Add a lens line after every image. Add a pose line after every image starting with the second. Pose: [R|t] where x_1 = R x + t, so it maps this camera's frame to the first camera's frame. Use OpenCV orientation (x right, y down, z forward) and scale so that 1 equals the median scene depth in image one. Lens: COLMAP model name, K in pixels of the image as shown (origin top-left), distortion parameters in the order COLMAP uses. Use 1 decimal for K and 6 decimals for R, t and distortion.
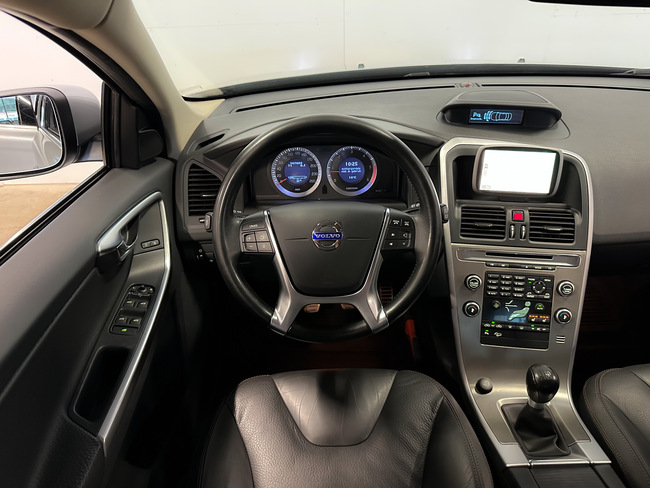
lens RADIAL K [[459.7, 0, 325.0], [0, 459.7, 244.0], [0, 0, 1]] dist [0.005289, 0.000558]
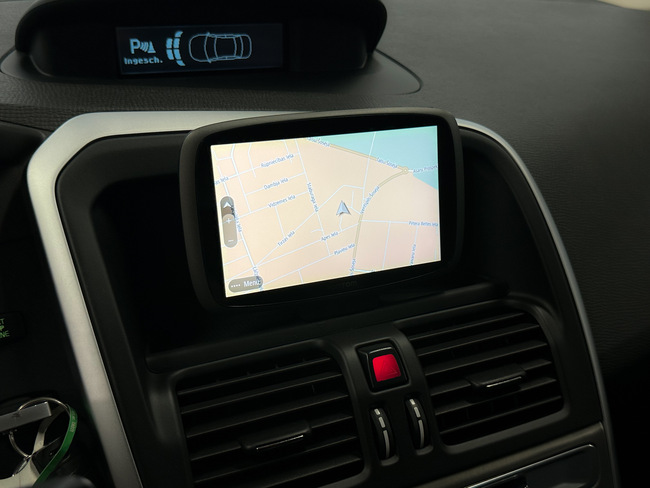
lens RADIAL K [[680.0, 0, 325.0], [0, 680.0, 244.0], [0, 0, 1]] dist [0.005744, -0.001673]
pose [[0.831126, -0.184208, 0.524687, 0.192618], [0.259836, 0.962847, -0.073554, -0.106379], [-0.491645, 0.197466, 0.848111, 0.654973]]
